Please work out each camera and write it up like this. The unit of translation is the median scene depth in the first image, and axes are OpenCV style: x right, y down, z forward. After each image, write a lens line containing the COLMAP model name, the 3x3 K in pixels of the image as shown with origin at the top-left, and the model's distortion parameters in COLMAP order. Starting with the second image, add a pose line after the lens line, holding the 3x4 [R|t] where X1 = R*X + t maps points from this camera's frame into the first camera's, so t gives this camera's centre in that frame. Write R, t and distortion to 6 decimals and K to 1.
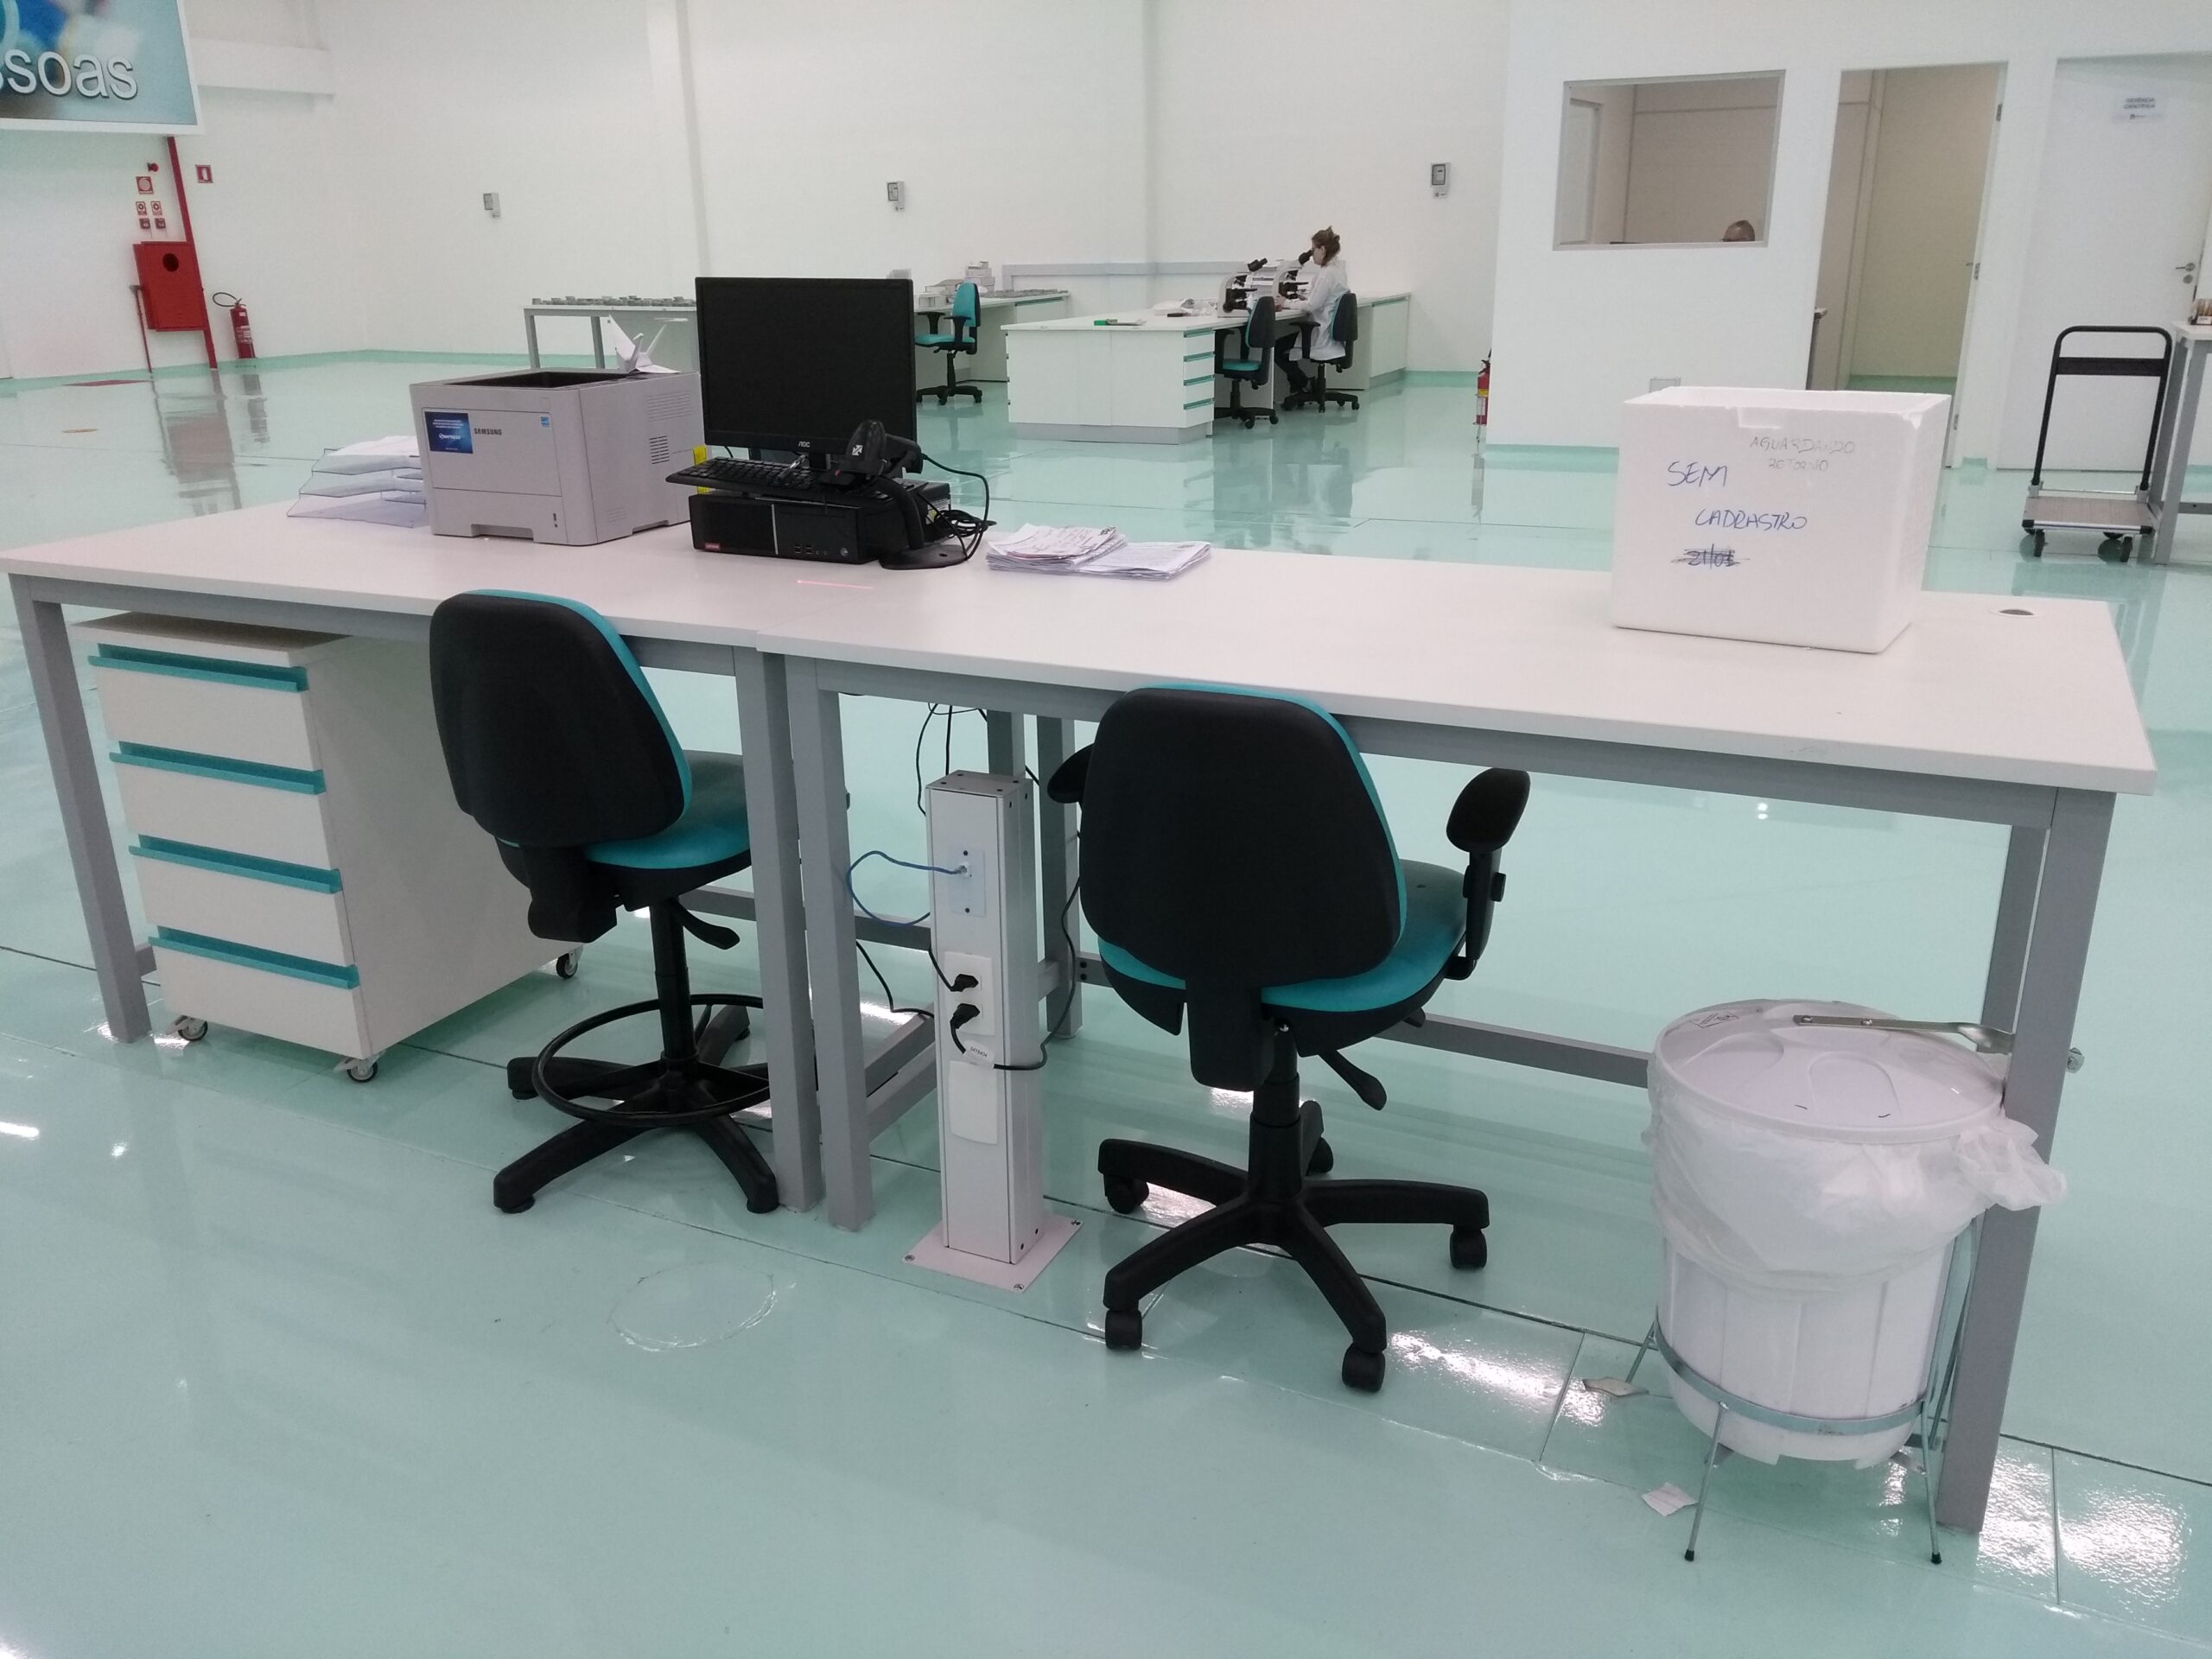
lens RADIAL K [[1724.0, 0, 1101.2], [0, 1724.0, 833.8], [0, 0, 1]] dist [0.039122, -0.048808]
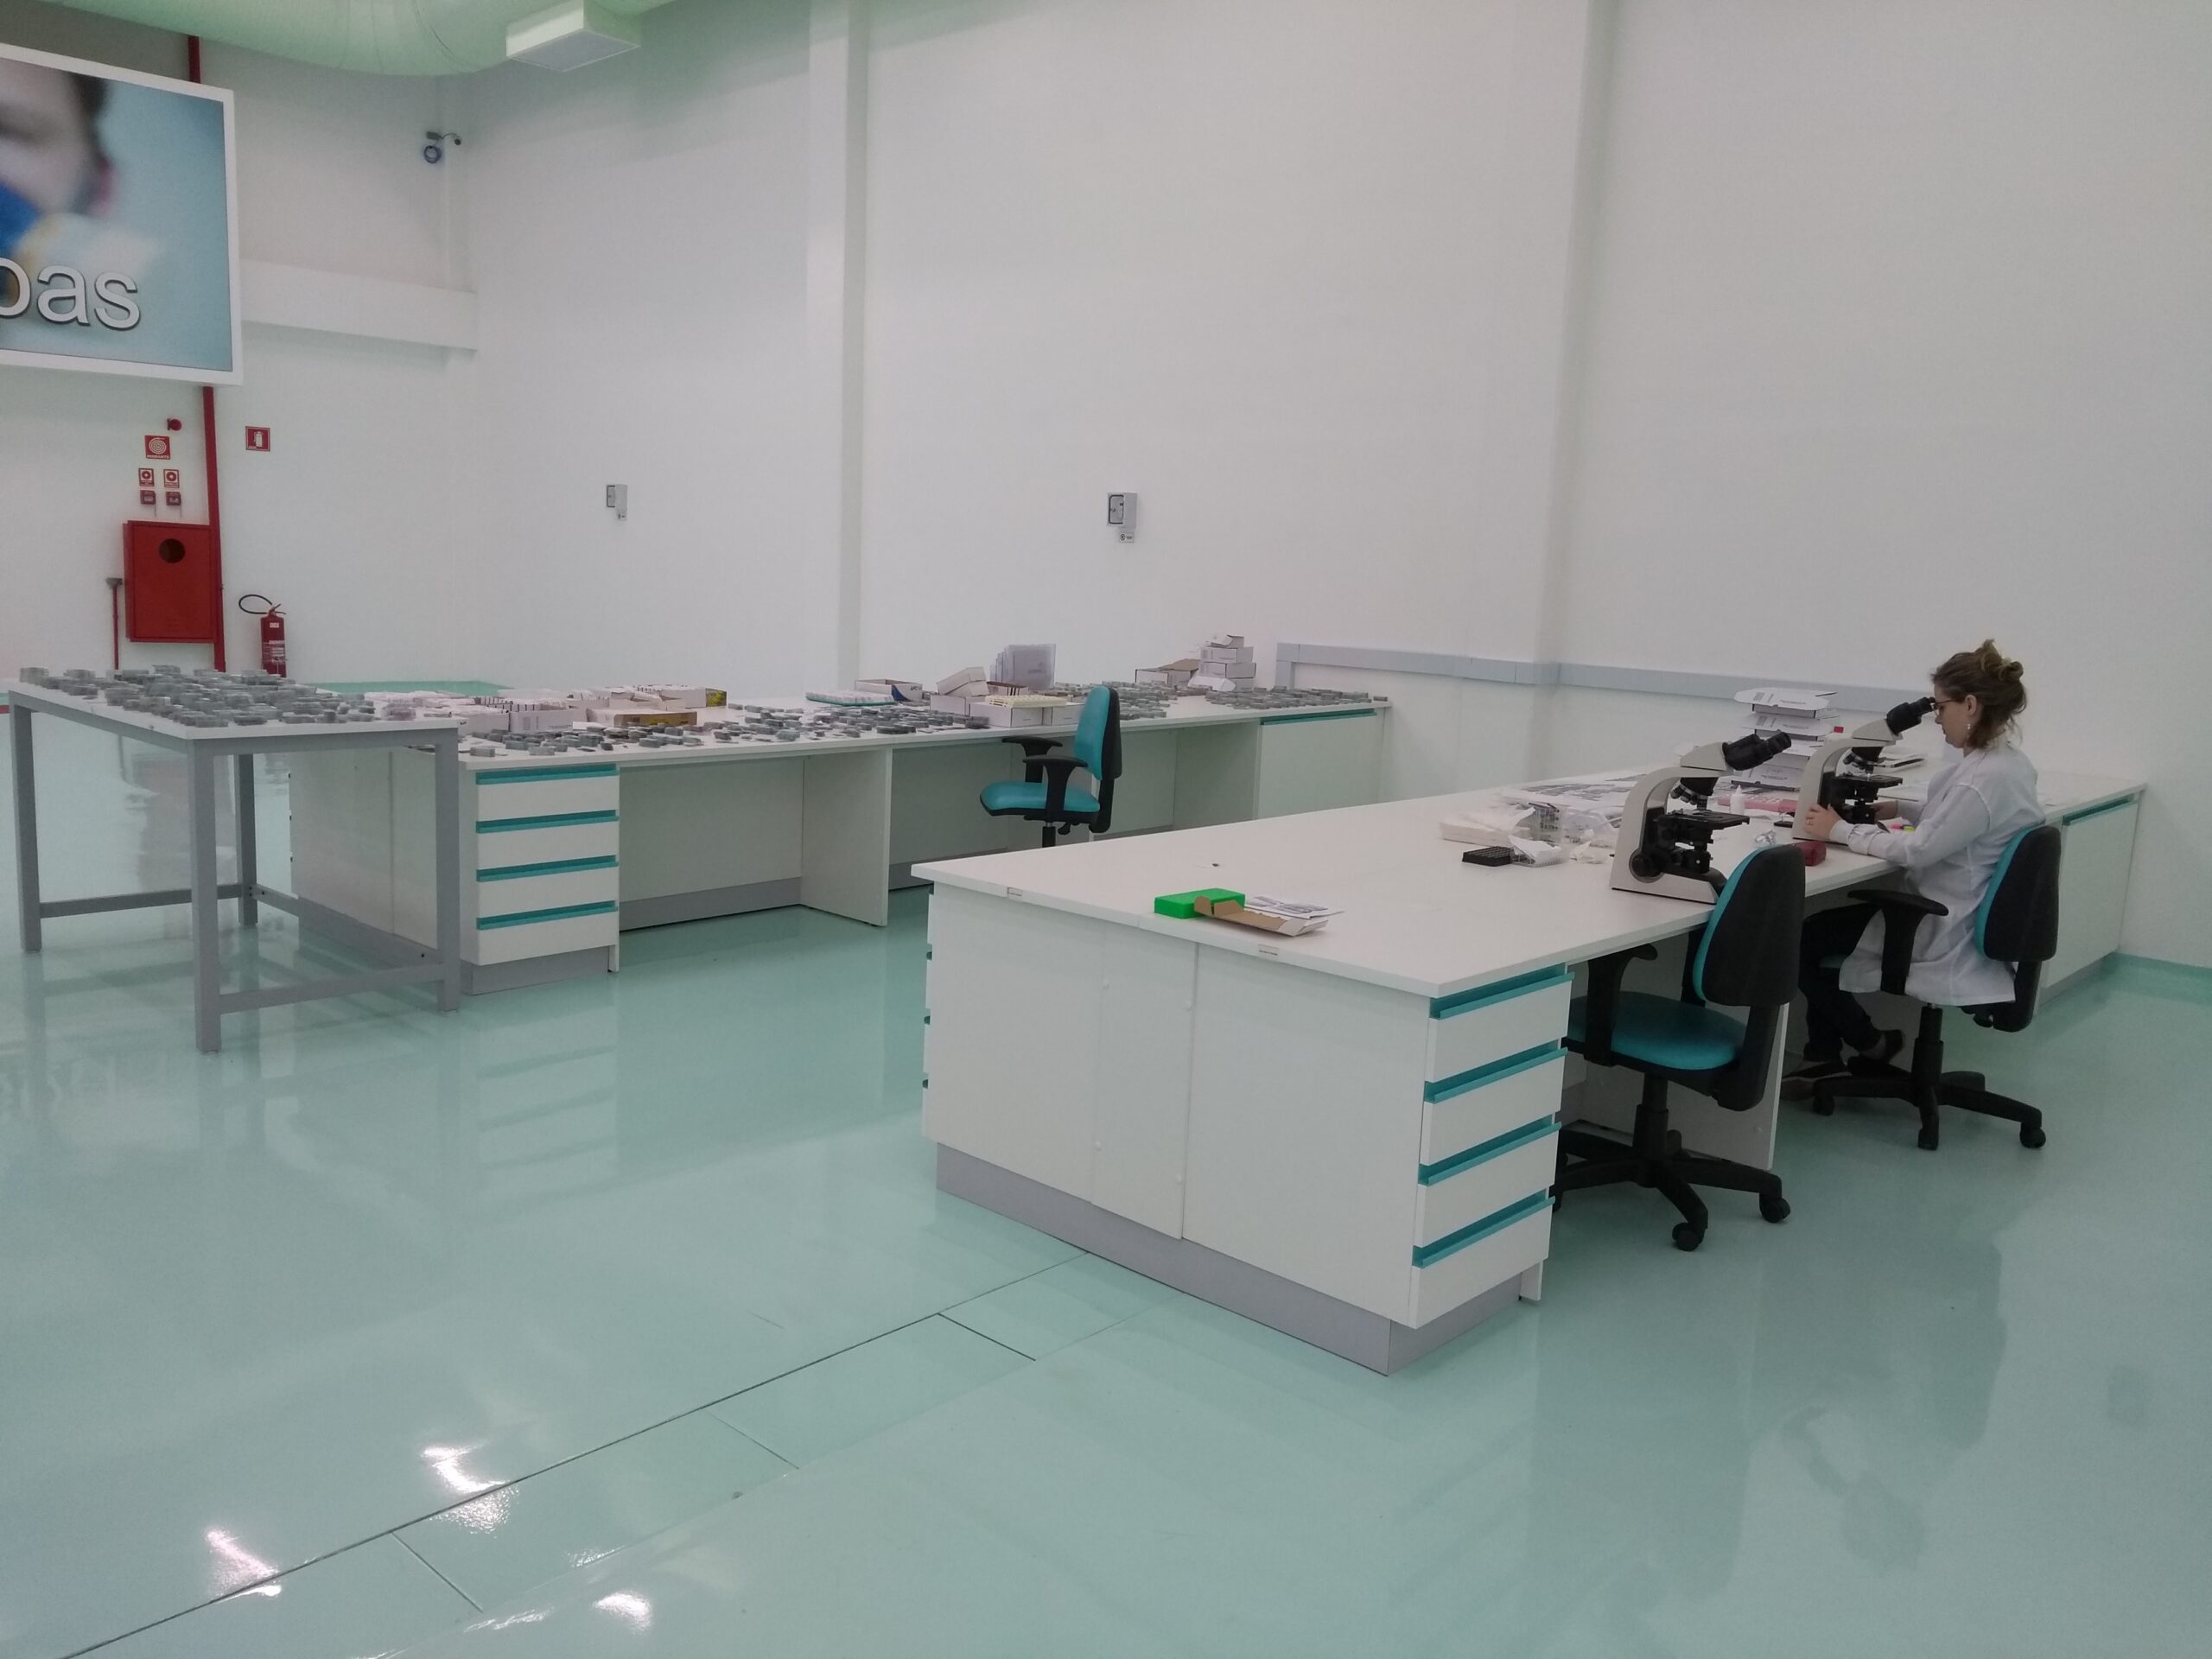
lens RADIAL K [[1724.0, 0, 1105.0], [0, 1724.0, 821.3], [0, 0, 1]] dist [0.039122, -0.048808]
pose [[0.956553, 0.103293, -0.272647, 0.047630], [-0.152788, 0.974043, -0.167023, -0.182097], [0.248318, 0.201424, 0.947505, 0.501875]]
